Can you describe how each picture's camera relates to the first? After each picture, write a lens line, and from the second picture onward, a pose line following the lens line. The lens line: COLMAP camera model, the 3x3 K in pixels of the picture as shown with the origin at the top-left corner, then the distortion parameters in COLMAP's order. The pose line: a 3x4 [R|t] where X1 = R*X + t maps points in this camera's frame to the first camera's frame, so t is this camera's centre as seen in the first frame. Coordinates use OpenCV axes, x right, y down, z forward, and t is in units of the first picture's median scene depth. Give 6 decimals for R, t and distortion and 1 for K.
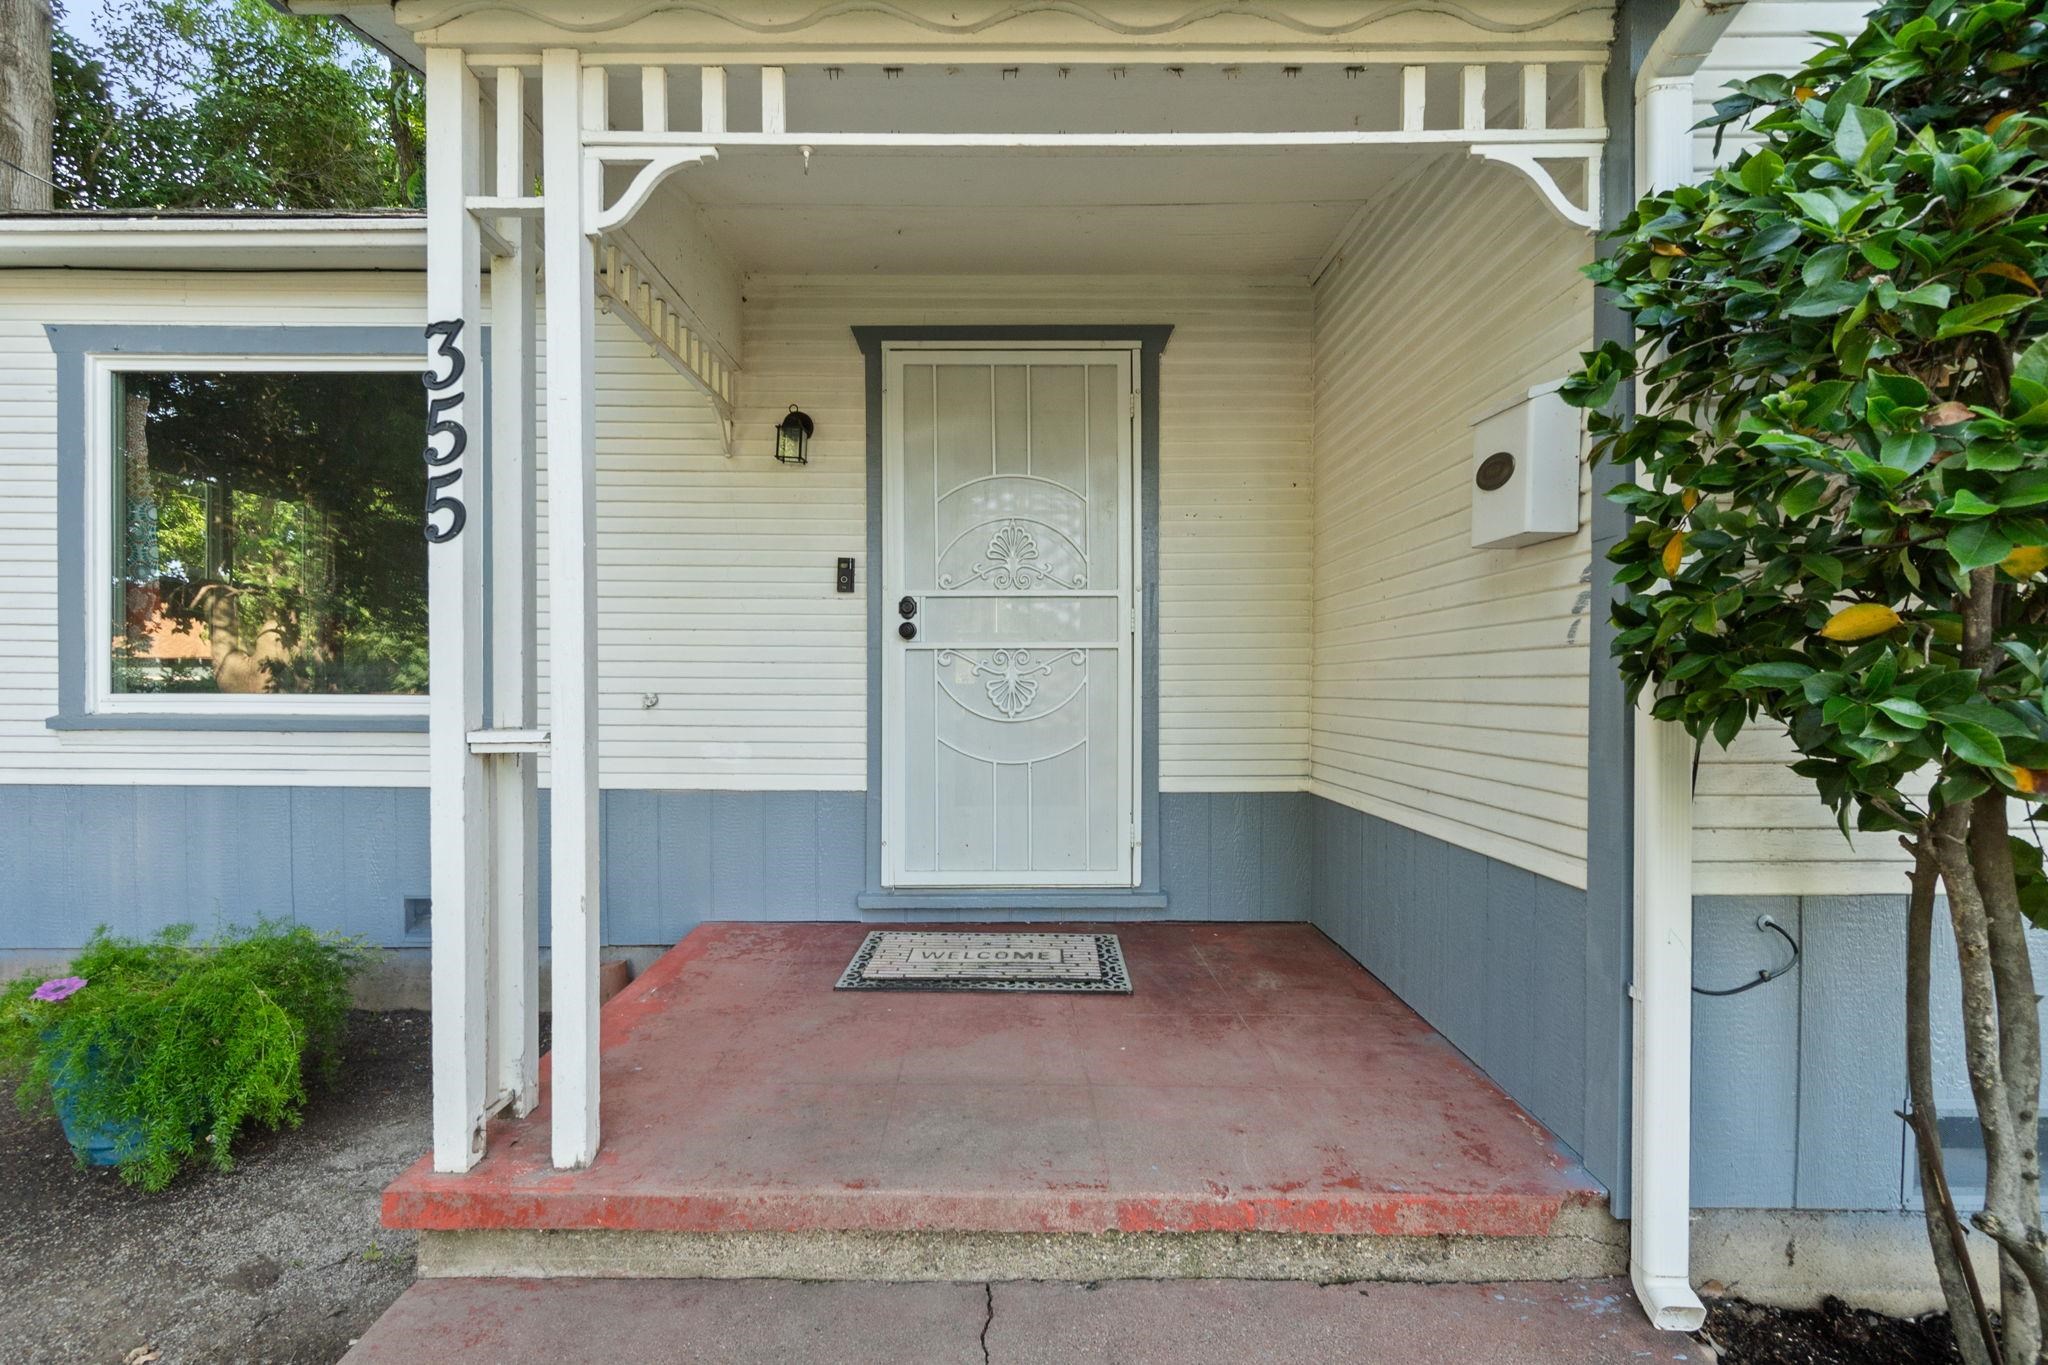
lens RADIAL K [[905.3, 0, 1030.6], [0, 905.3, 696.8], [0, 0, 1]] dist [-0.005115, -0.000139]
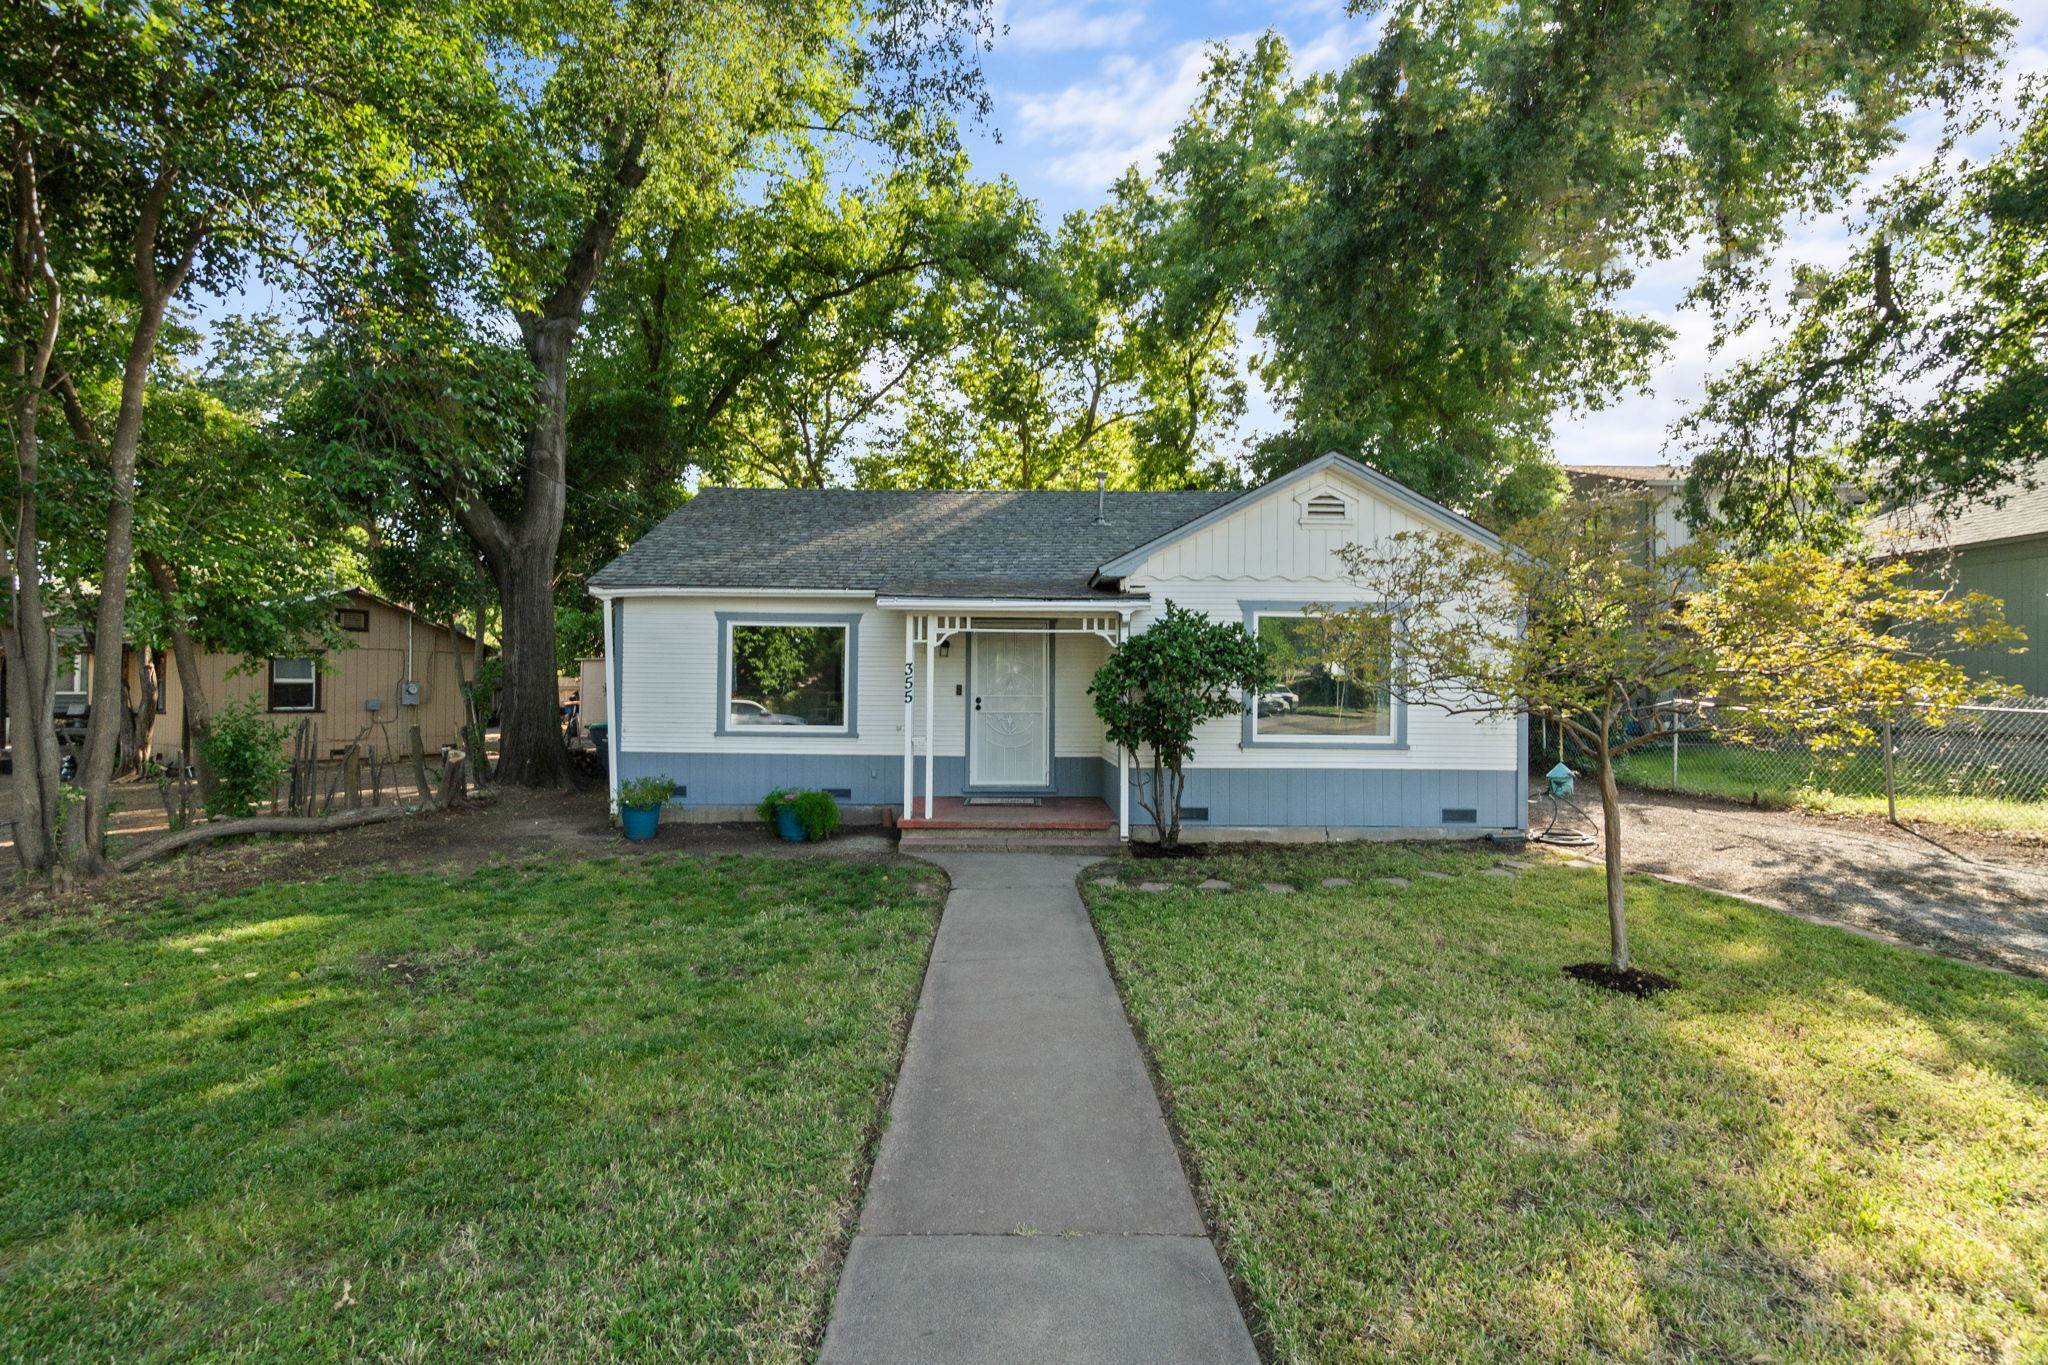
lens RADIAL K [[905.3, 0, 1034.1], [0, 905.3, 672.8], [0, 0, 1]] dist [-0.005115, -0.000139]
pose [[0.999869, 0.006845, 0.014692, 0.017830], [-0.006353, 0.999425, -0.033302, -0.091053], [-0.014912, 0.033205, 0.999337, -2.308646]]
